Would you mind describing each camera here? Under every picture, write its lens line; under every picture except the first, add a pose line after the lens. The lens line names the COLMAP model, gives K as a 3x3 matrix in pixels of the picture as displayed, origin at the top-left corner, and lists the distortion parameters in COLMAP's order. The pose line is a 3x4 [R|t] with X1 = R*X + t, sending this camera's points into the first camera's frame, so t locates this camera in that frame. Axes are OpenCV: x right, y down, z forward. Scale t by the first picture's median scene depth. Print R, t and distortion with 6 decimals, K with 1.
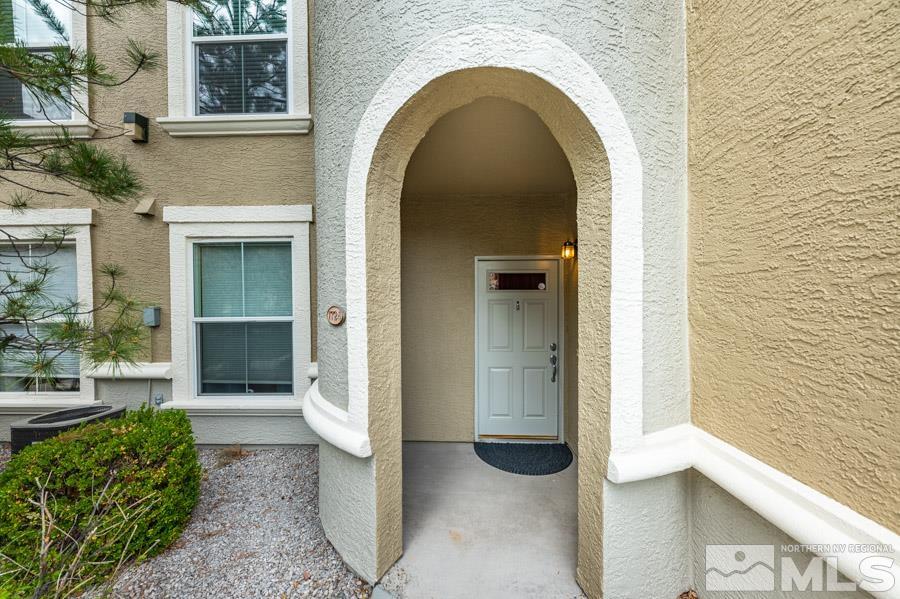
lens RADIAL K [[312.8, 0, 448.8], [0, 312.8, 303.5], [0, 0, 1]] dist [0.007447, -0.000057]
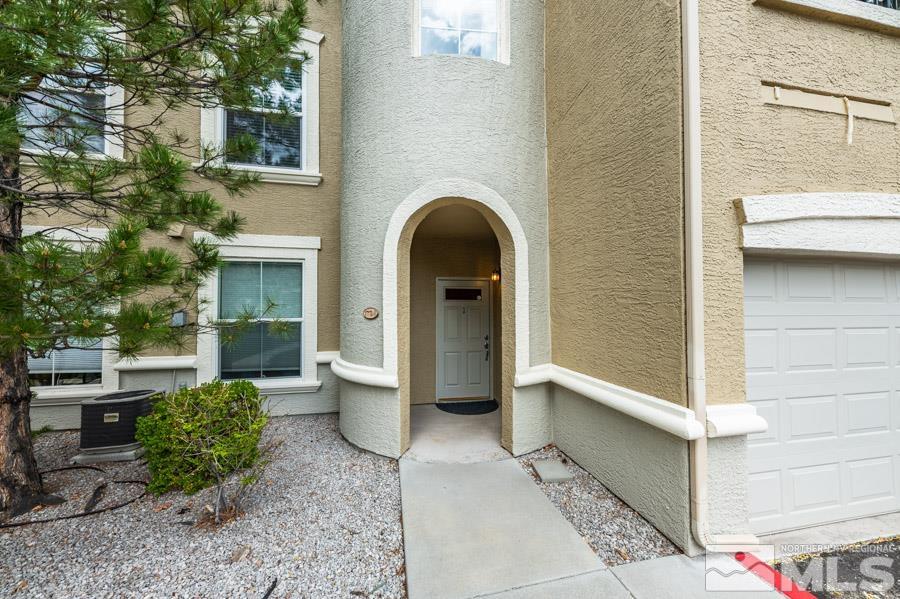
lens RADIAL K [[312.8, 0, 448.8], [0, 312.8, 303.5], [0, 0, 1]] dist [0.007447, -0.000057]
pose [[0.974587, 0.007892, 0.223871, -0.193851], [0.000042, 0.999373, -0.035409, 0.026961], [-0.224010, 0.034519, 0.973975, -0.466208]]
